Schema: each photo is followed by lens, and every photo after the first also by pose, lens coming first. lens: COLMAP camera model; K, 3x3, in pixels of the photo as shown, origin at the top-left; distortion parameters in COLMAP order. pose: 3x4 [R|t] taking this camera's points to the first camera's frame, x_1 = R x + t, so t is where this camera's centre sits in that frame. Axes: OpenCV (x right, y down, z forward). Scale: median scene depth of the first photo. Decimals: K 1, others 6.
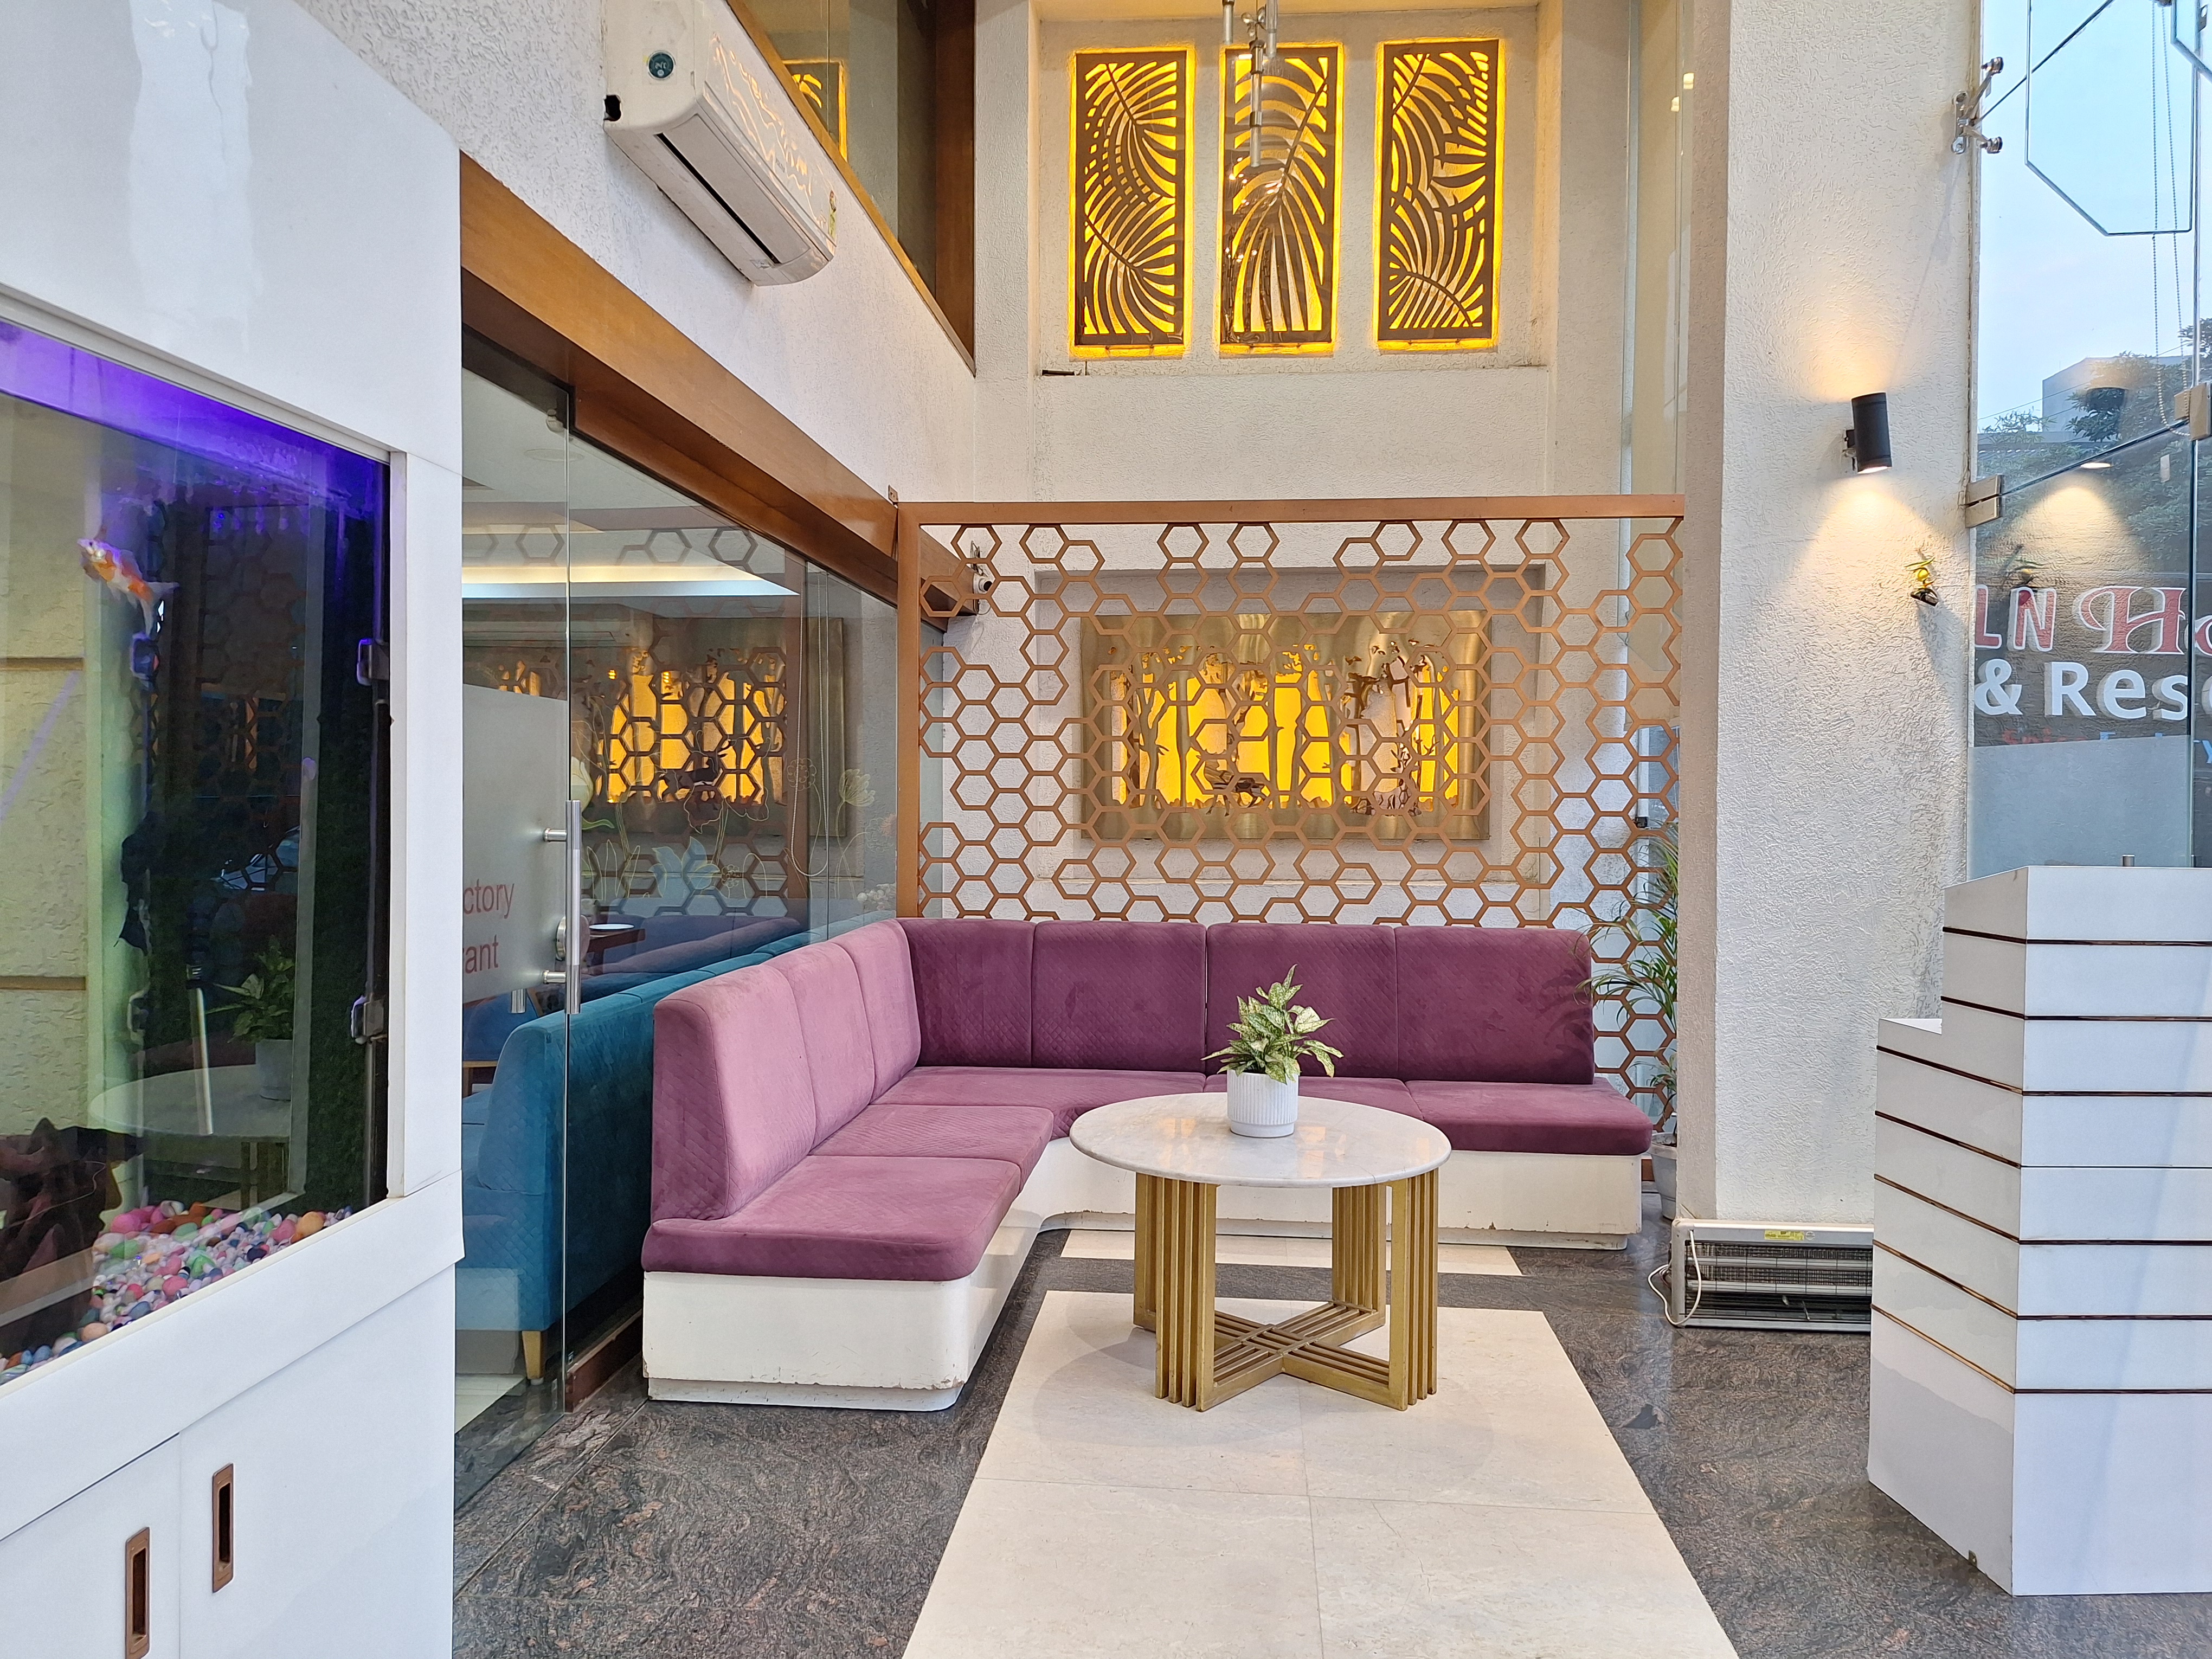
lens RADIAL K [[1512.7, 0, 1120.2], [0, 1512.7, 820.1], [0, 0, 1]] dist [0.096387, -0.119900]
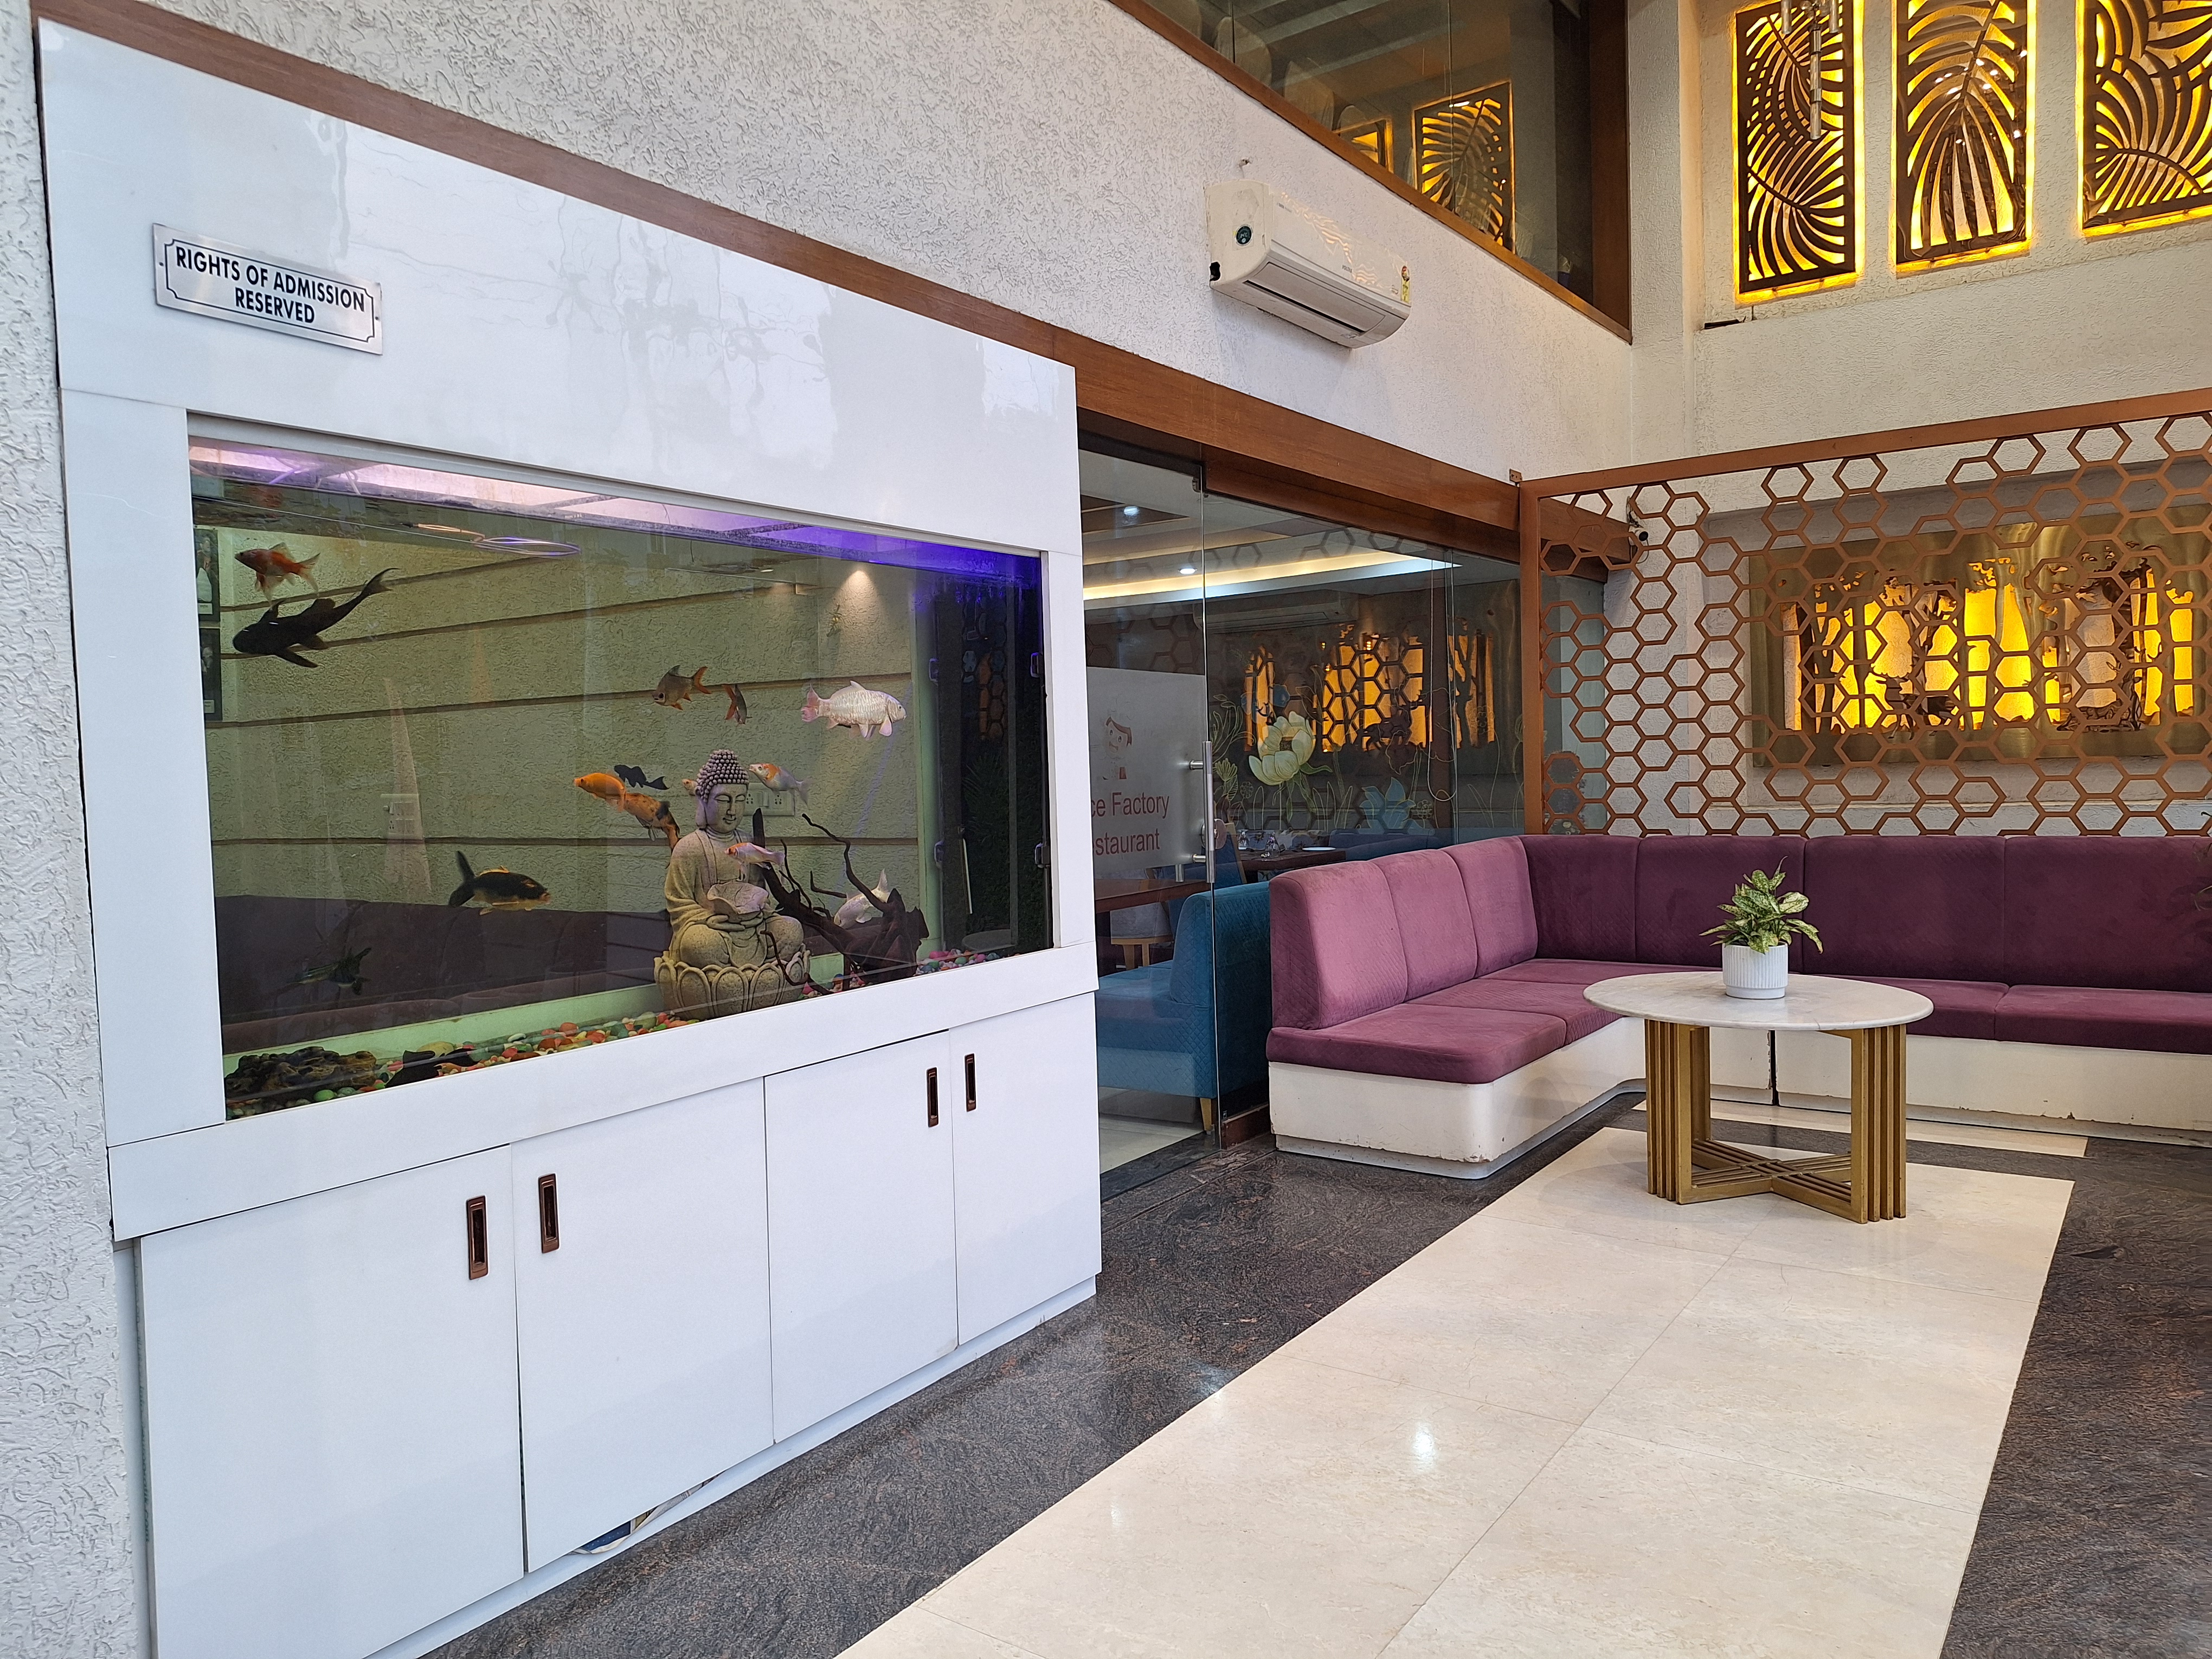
lens RADIAL K [[1485.6, 0, 1108.9], [0, 1485.6, 847.3], [0, 0, 1]] dist [-0.001821, -0.008560]
pose [[0.864584, -0.007436, -0.502433, 0.121097], [0.032936, 0.998579, 0.041896, 0.011398], [0.501407, -0.052771, 0.863601, -0.129156]]
